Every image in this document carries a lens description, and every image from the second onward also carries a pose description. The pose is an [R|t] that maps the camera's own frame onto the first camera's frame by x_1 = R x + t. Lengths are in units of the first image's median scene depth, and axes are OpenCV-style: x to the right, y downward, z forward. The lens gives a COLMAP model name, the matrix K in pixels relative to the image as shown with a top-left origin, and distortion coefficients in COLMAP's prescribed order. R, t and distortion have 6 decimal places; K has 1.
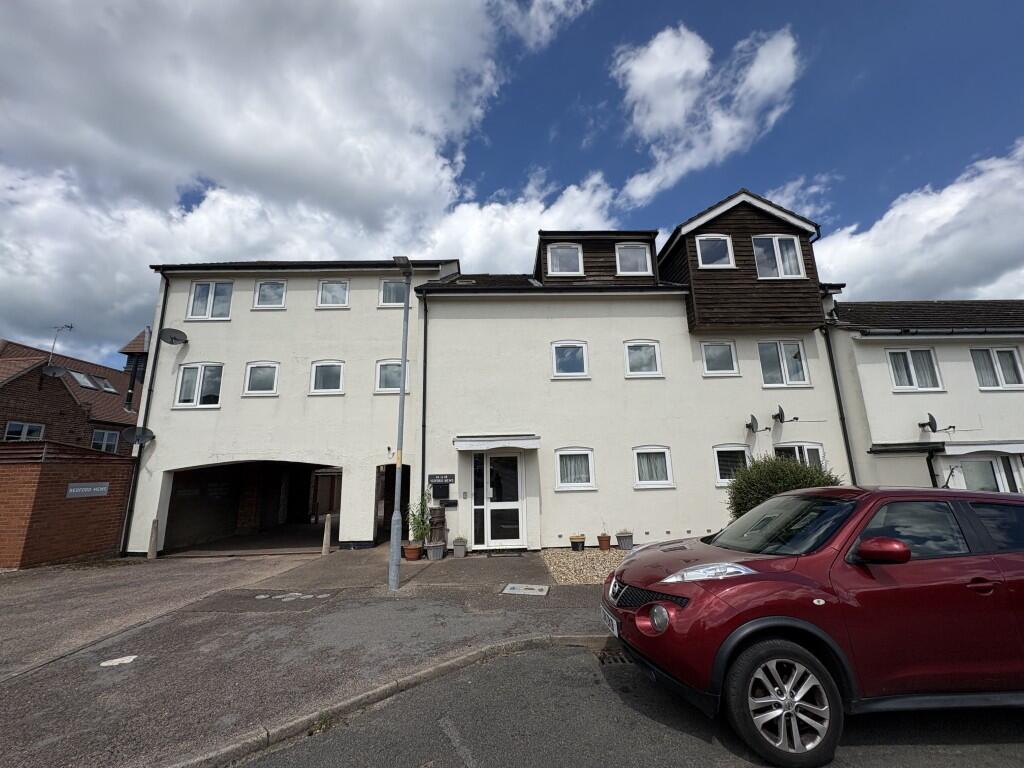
lens RADIAL K [[404.2, 0, 511.8], [0, 404.2, 385.4], [0, 0, 1]] dist [0.000924, -0.000377]
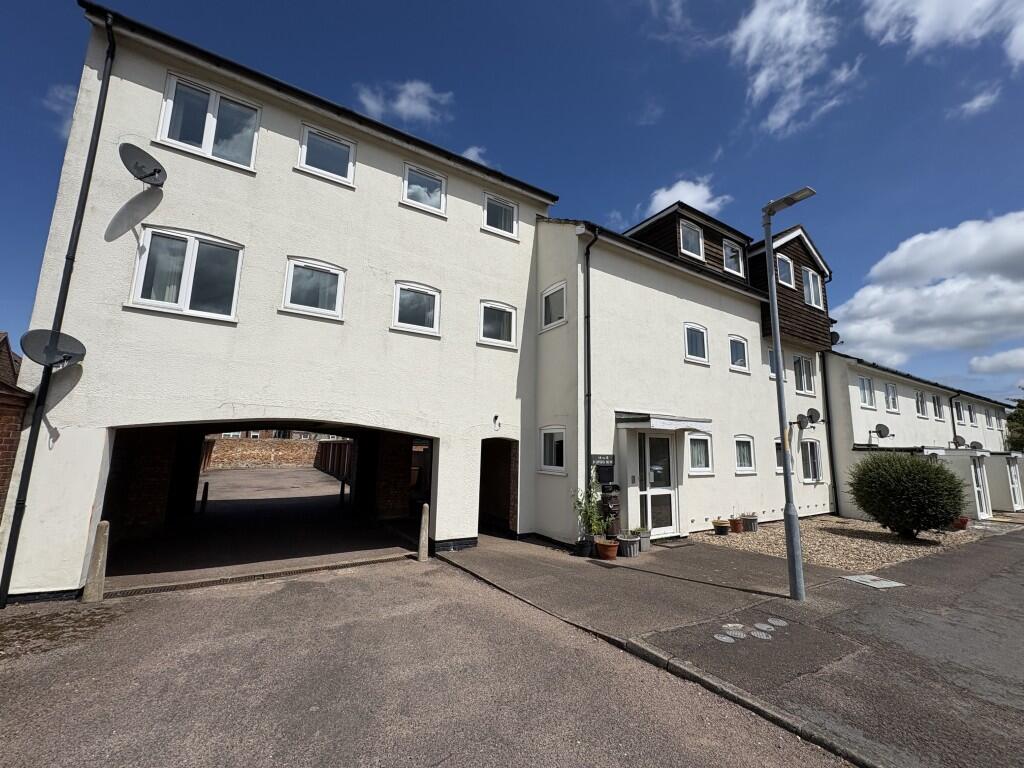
lens RADIAL K [[404.2, 0, 510.0], [0, 404.2, 384.3], [0, 0, 1]] dist [0.000924, -0.000377]
pose [[0.868344, 0.118333, 0.481639, -0.695510], [-0.144356, 0.989377, 0.017181, 0.081360], [-0.474490, -0.084446, 0.876201, 0.336279]]
